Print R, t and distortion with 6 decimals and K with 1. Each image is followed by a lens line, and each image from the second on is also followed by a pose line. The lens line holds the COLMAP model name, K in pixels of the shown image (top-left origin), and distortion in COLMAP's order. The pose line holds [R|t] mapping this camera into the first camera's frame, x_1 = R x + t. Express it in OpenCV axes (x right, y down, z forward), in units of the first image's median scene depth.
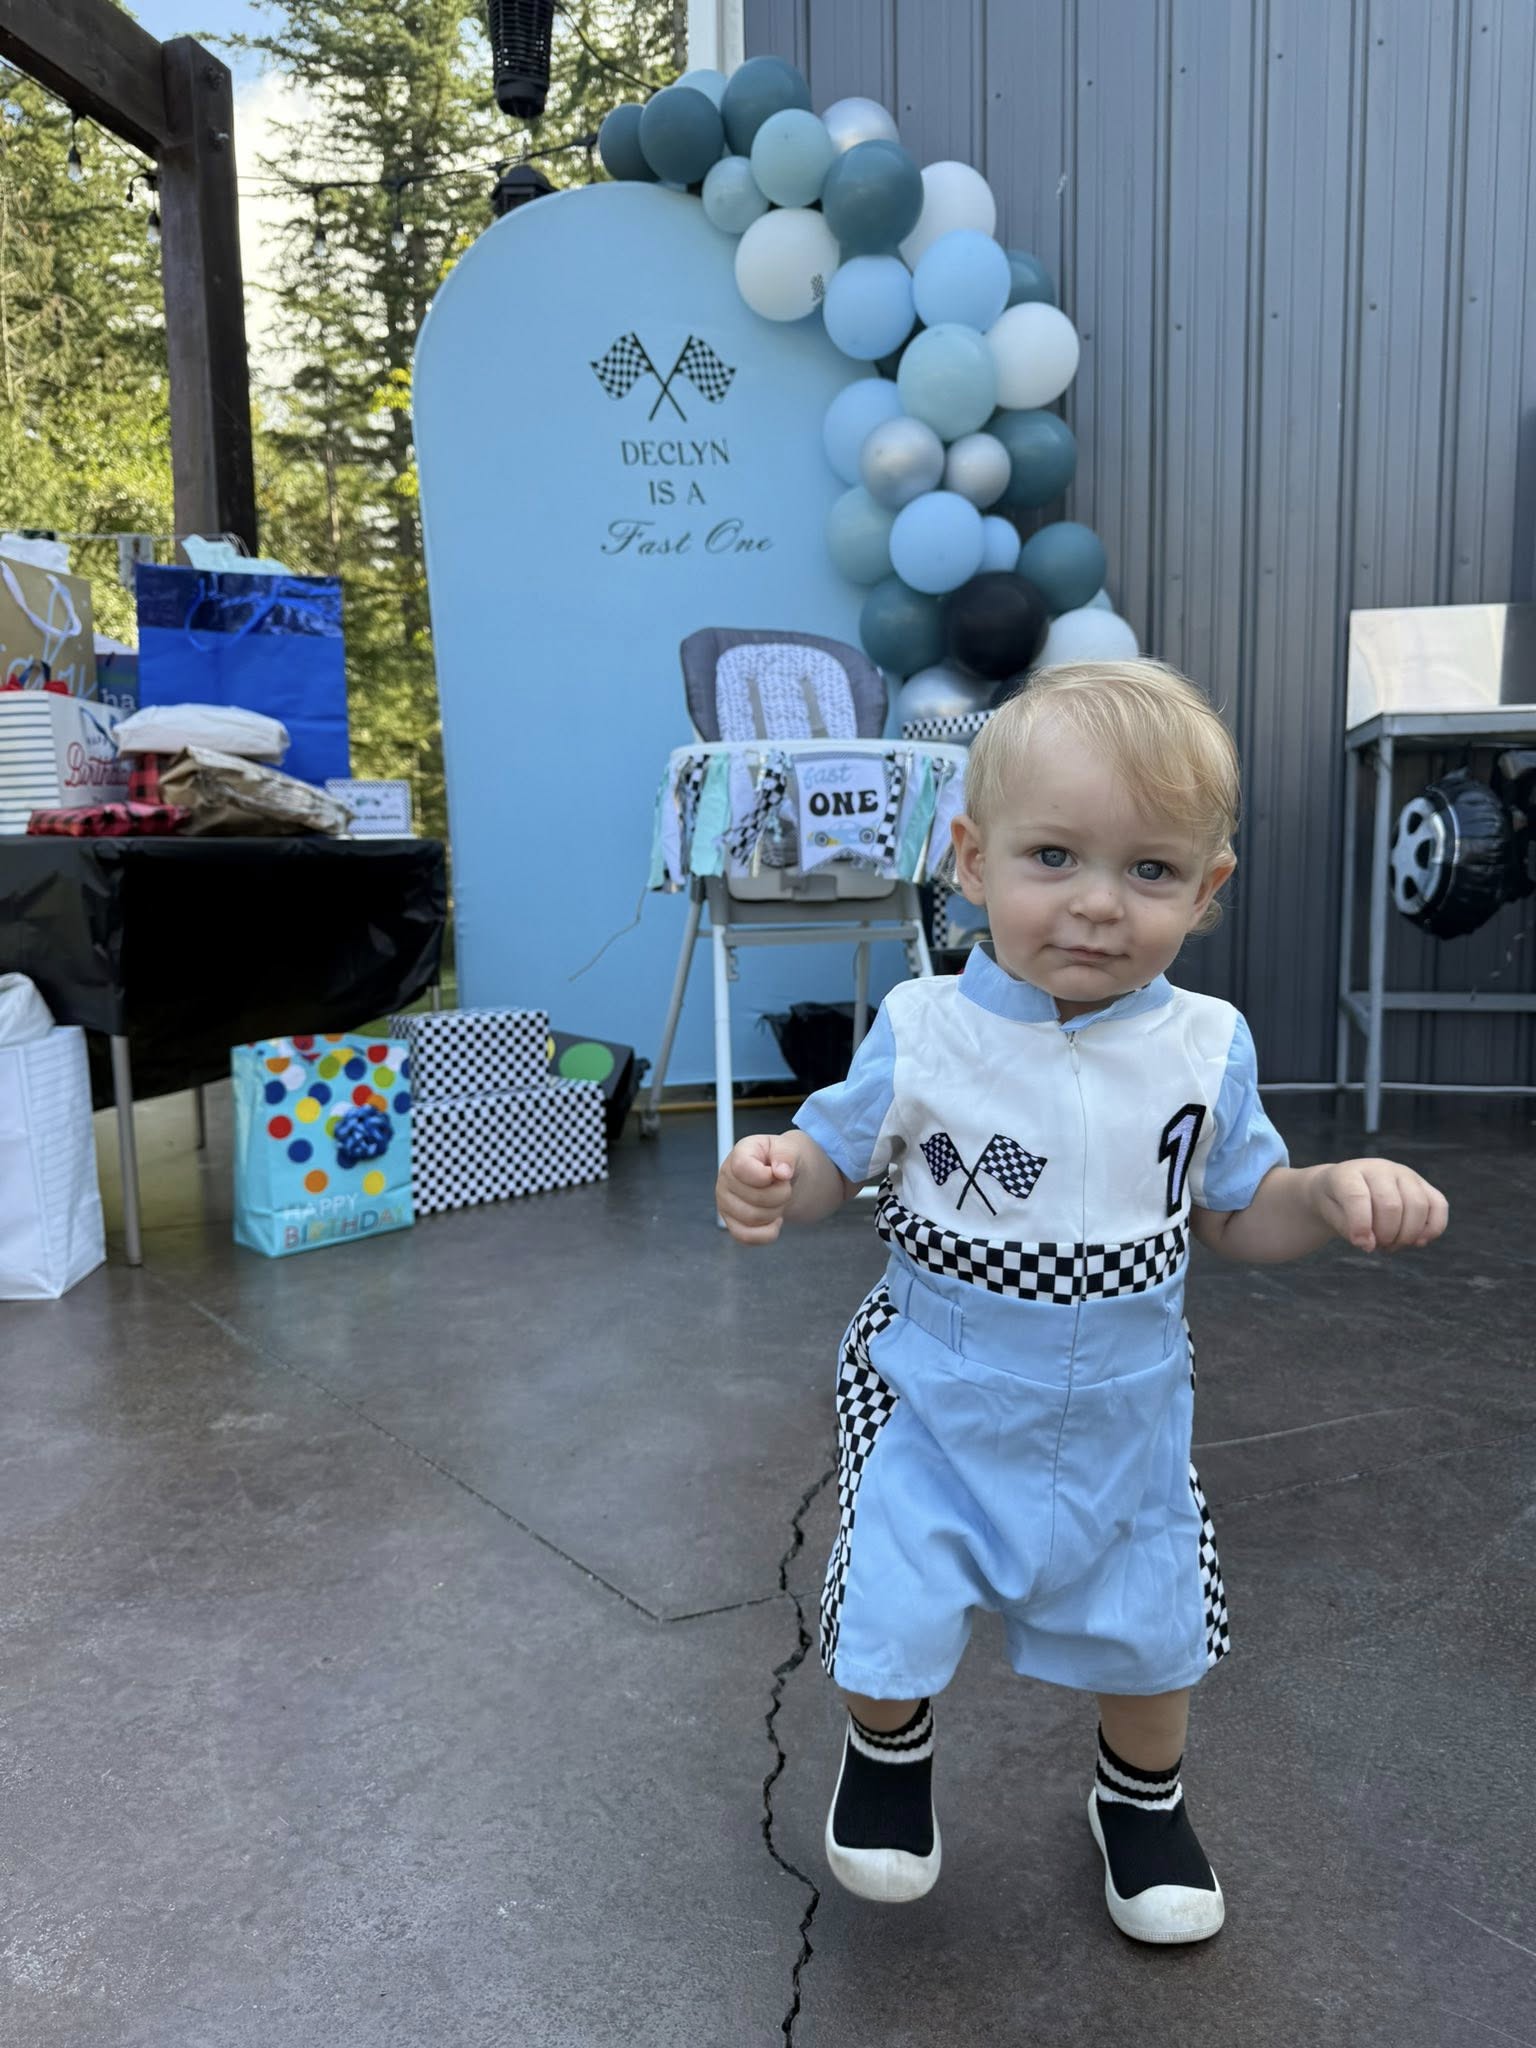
lens RADIAL K [[1460.8, 0, 801.5], [0, 1460.8, 987.2], [0, 0, 1]] dist [0.021434, -0.025988]
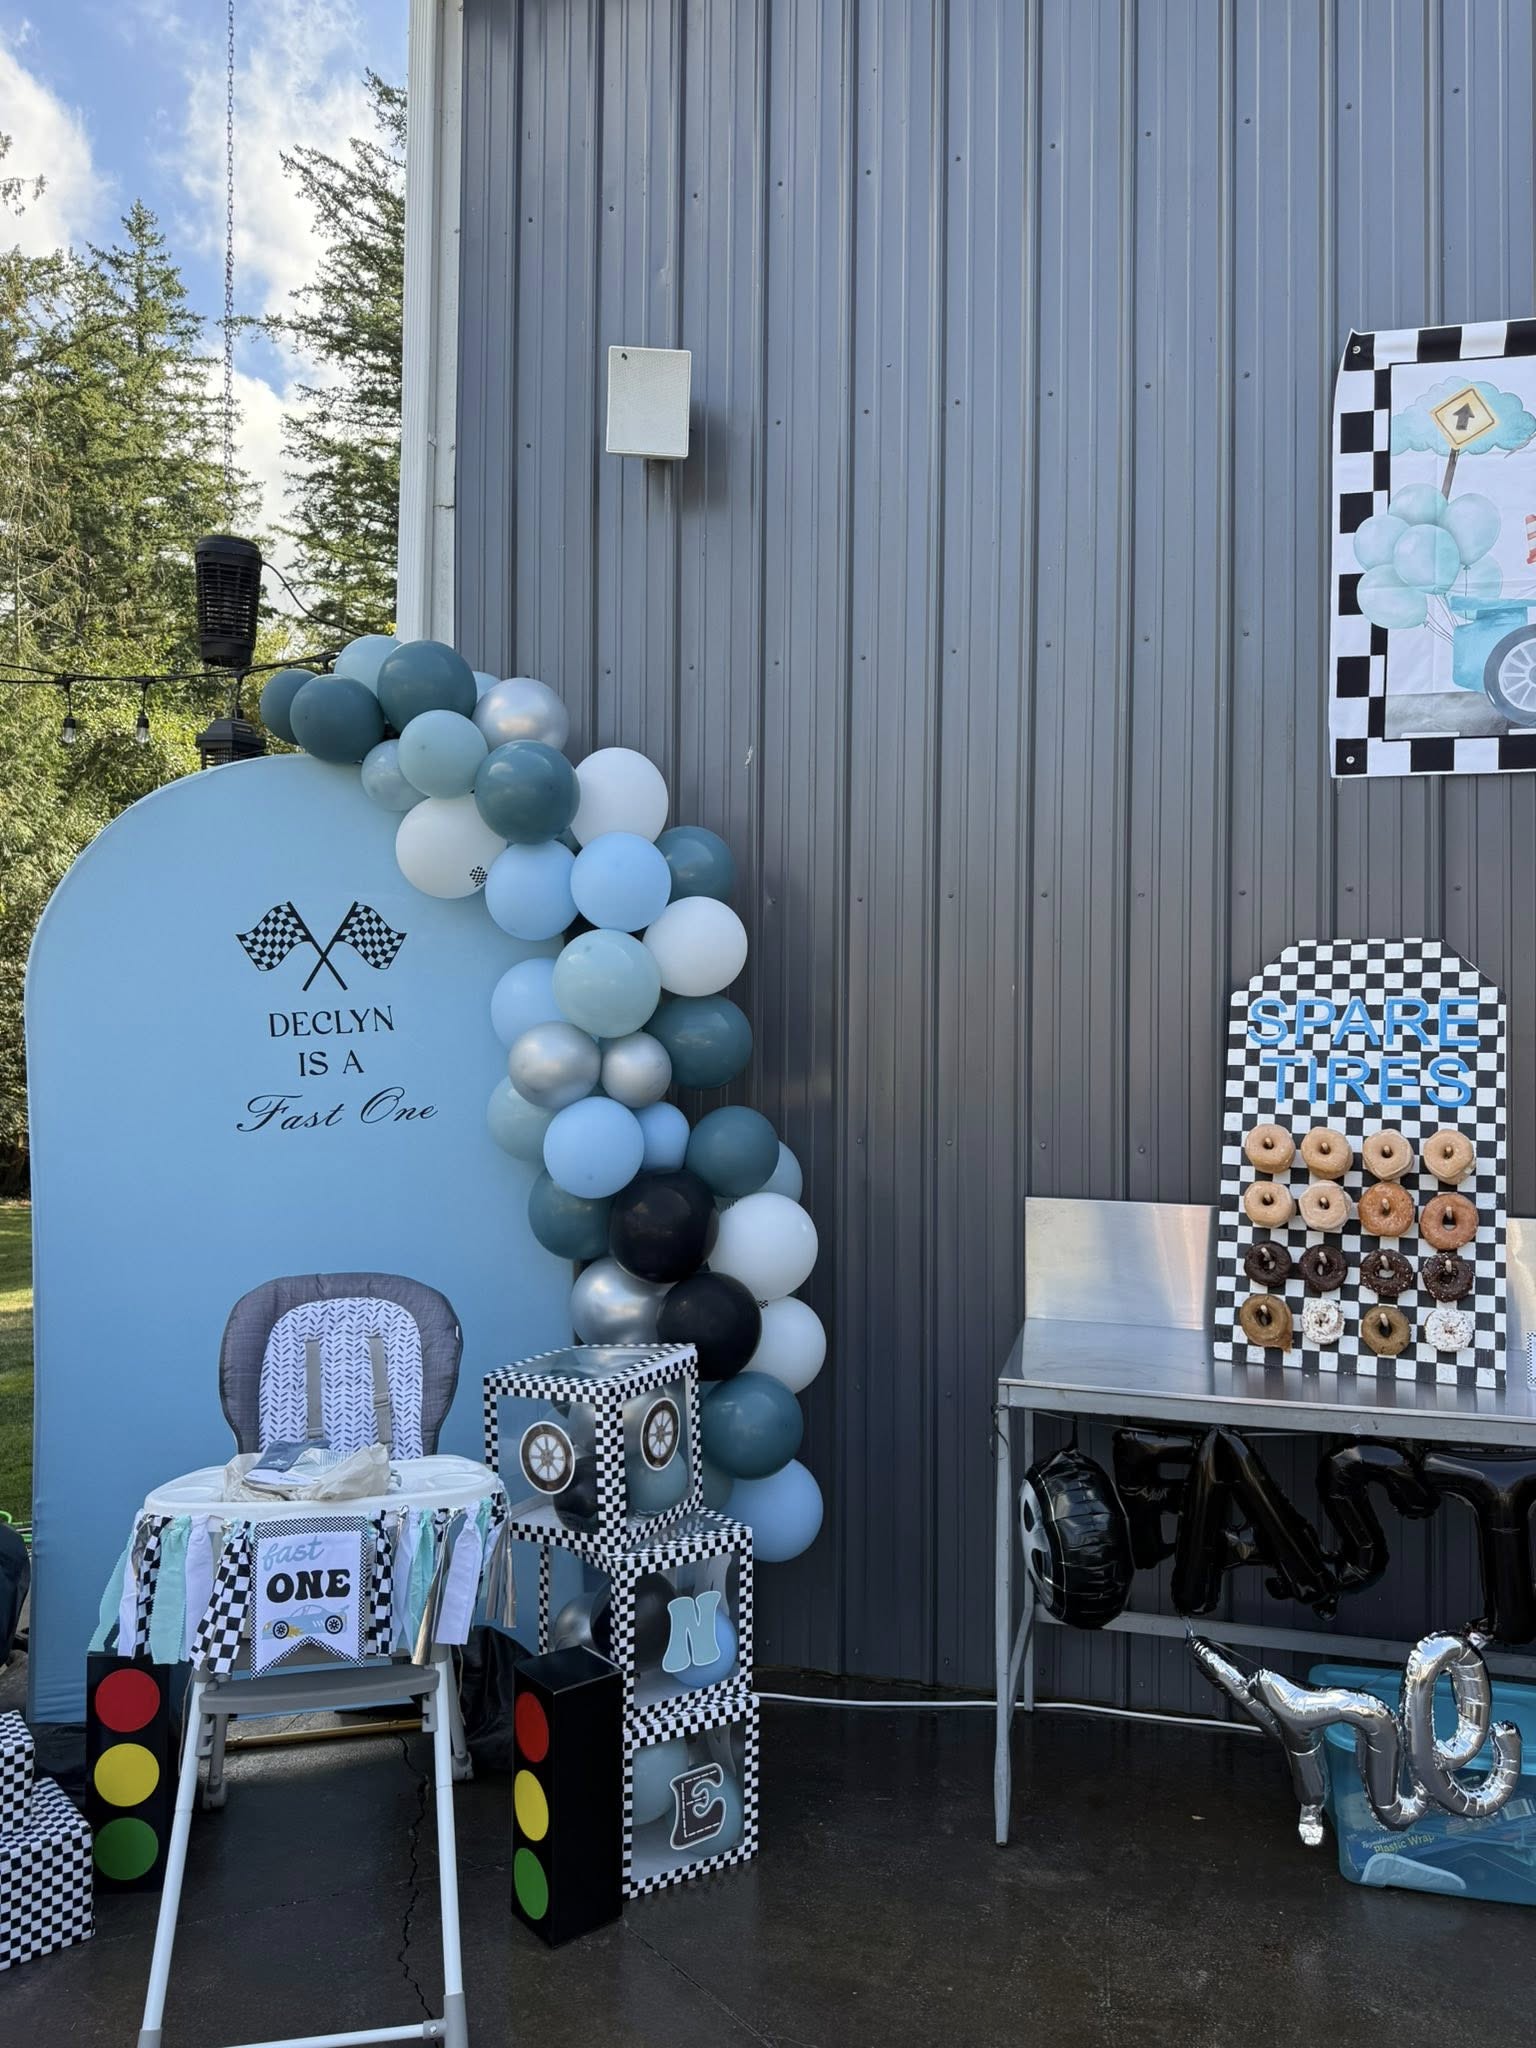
lens RADIAL K [[1460.8, 0, 775.7], [0, 1460.8, 1003.4], [0, 0, 1]] dist [0.021434, -0.025988]
pose [[0.998635, 0.045005, -0.026510, 0.228391], [-0.047889, 0.991529, -0.120736, -0.273157], [0.020852, 0.121840, 0.992331, 0.051915]]
